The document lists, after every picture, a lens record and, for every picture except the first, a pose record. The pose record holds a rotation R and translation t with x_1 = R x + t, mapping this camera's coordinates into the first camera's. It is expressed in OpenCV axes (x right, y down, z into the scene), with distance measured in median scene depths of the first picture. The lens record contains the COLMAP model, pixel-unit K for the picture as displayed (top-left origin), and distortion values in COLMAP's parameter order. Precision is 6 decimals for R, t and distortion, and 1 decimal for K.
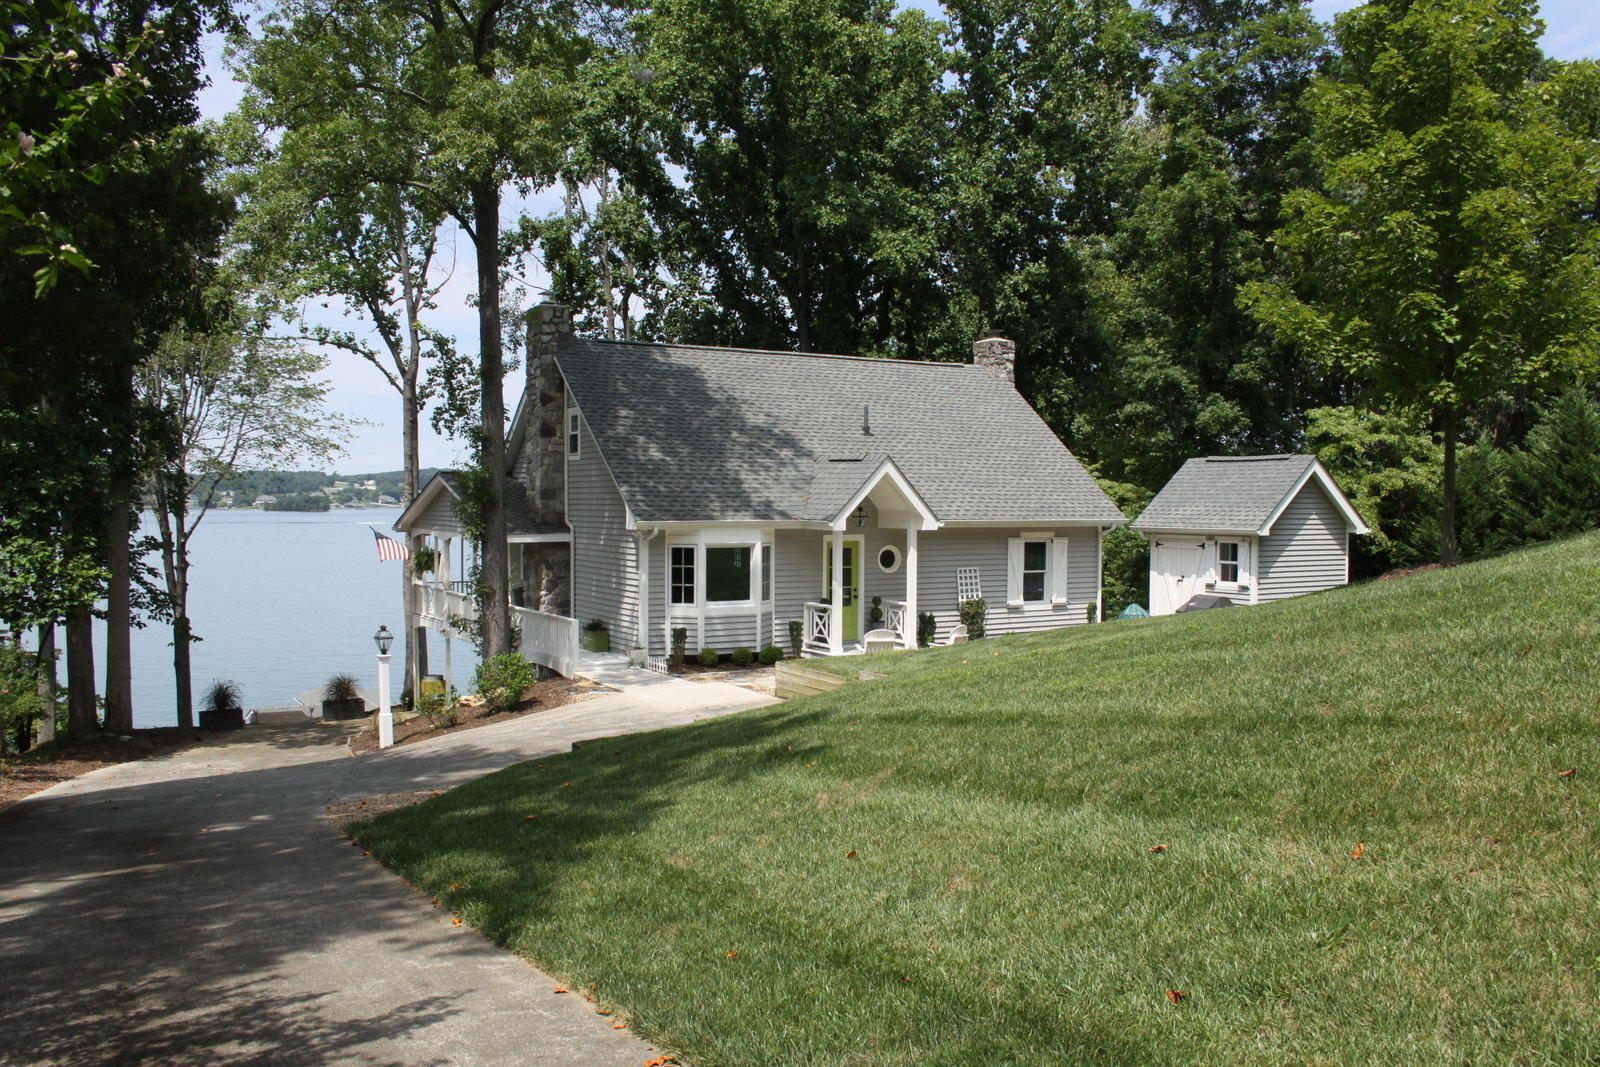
lens RADIAL K [[1294.7, 0, 800.5], [0, 1294.7, 587.3], [0, 0, 1]] dist [-0.144354, 0.129632]
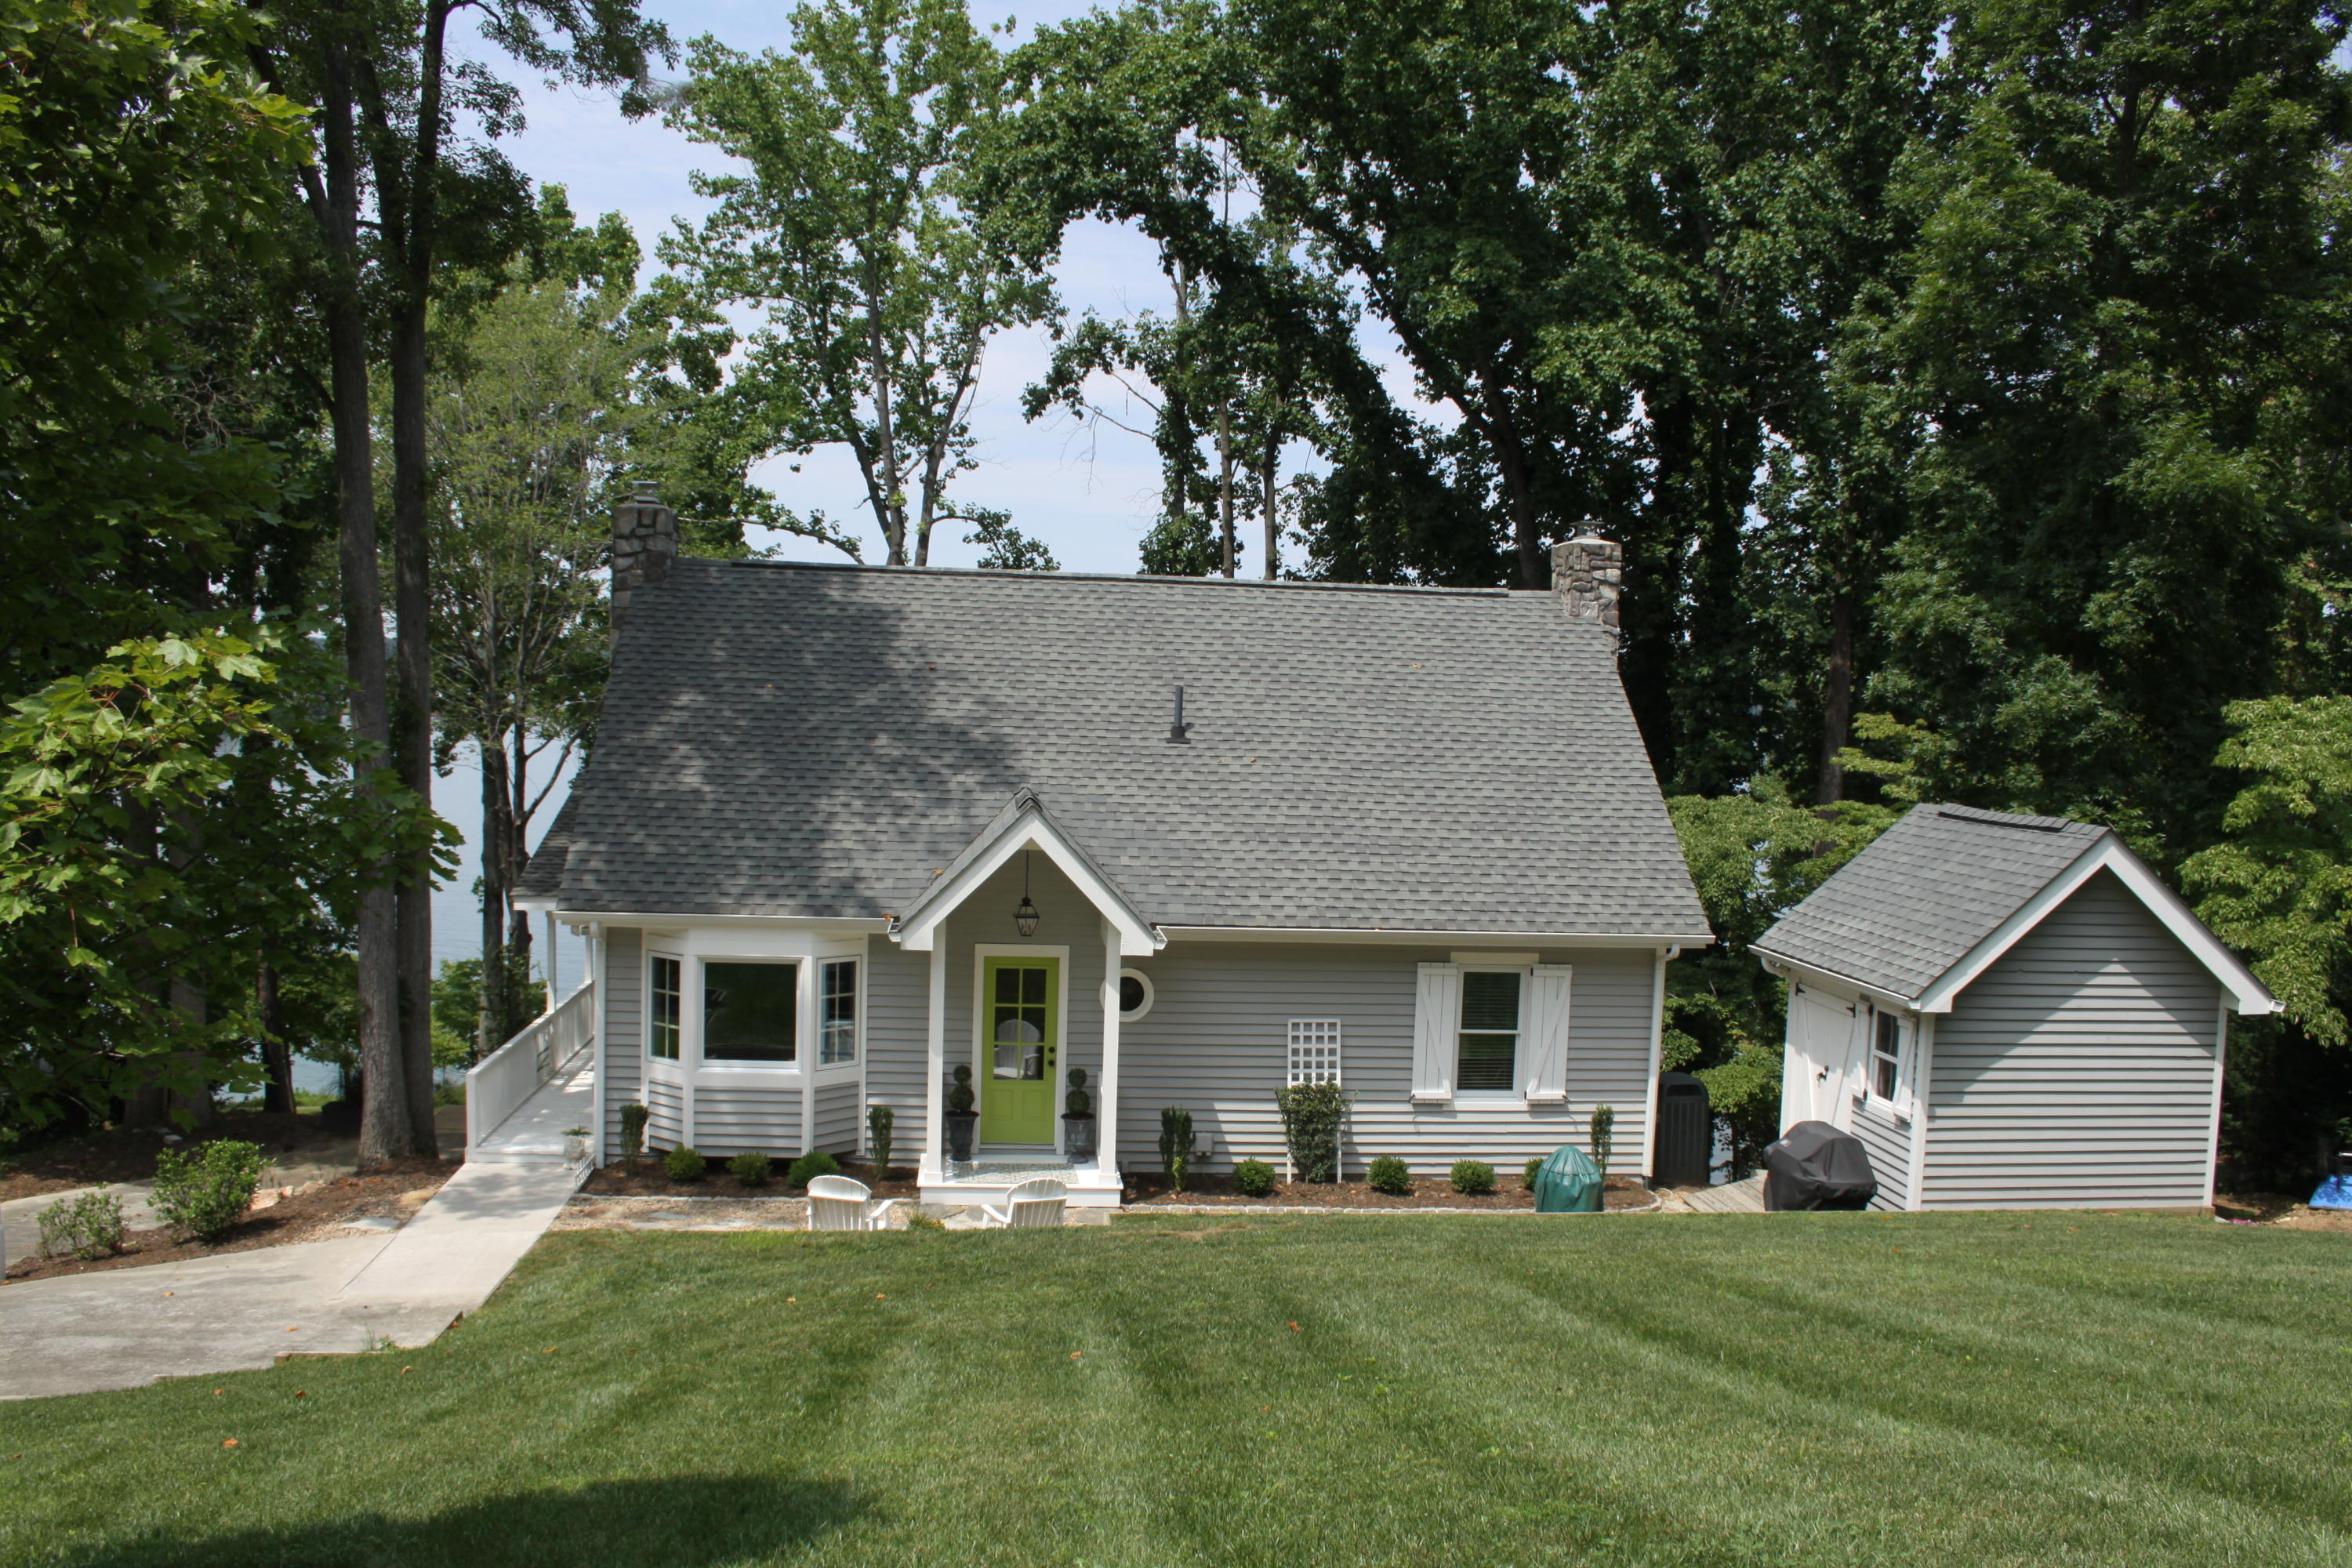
lens RADIAL K [[1903.3, 0, 1176.8], [0, 1903.3, 863.1], [0, 0, 1]] dist [-0.144354, 0.129632]
pose [[0.912874, 0.062640, -0.403407, 0.356196], [-0.057783, 0.998035, 0.024214, -0.085815], [0.404132, 0.001206, 0.914700, 0.294545]]
